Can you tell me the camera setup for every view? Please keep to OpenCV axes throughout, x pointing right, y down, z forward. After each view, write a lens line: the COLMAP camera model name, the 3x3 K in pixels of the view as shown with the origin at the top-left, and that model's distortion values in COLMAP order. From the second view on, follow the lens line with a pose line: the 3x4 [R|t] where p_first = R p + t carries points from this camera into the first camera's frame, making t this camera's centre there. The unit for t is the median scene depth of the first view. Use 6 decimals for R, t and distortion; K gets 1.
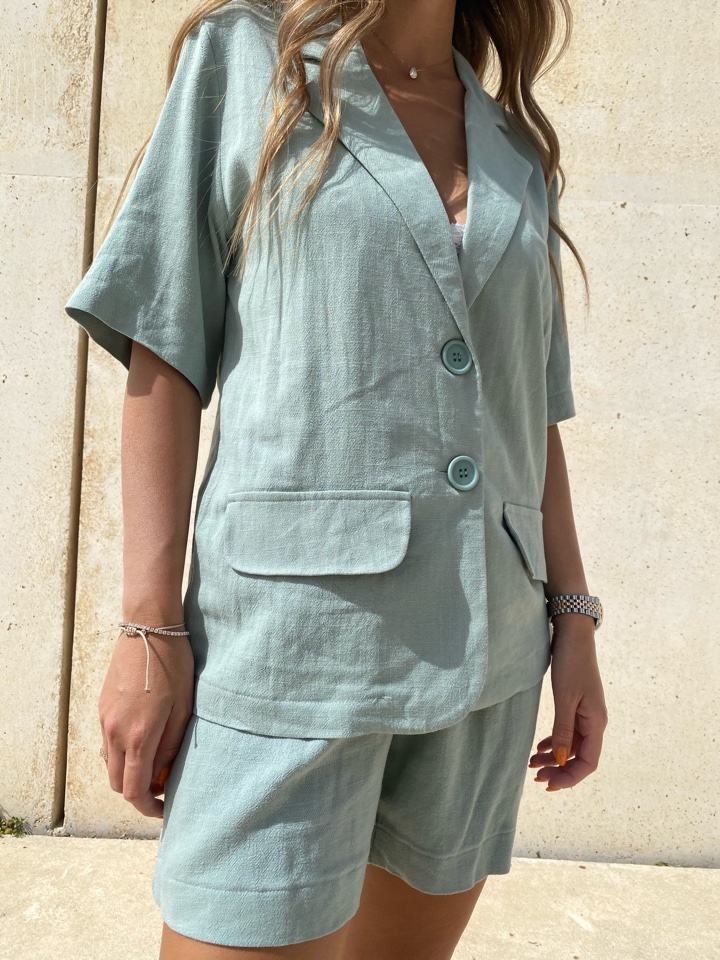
lens RADIAL K [[728.0, 0, 363.8], [0, 728.0, 478.3], [0, 0, 1]] dist [0.000990, -0.009630]
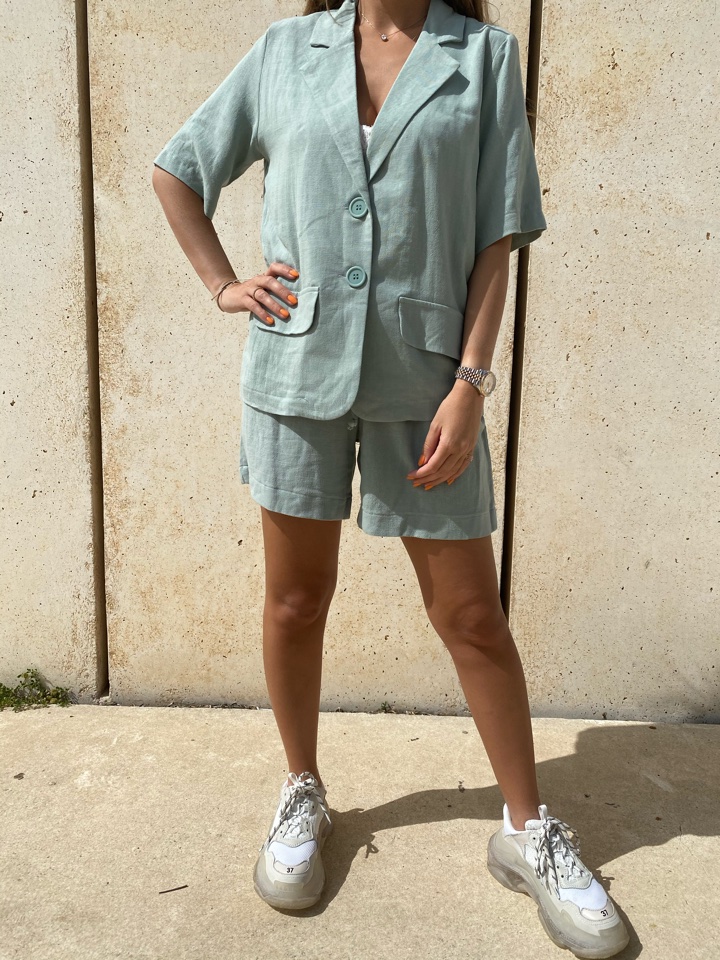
lens RADIAL K [[728.0, 0, 361.2], [0, 728.0, 473.3], [0, 0, 1]] dist [0.000990, -0.009630]
pose [[0.999151, -0.024894, -0.032828, -0.038507], [0.029623, 0.987864, 0.152471, 0.048497], [0.028634, -0.153314, 0.987763, 0.097525]]
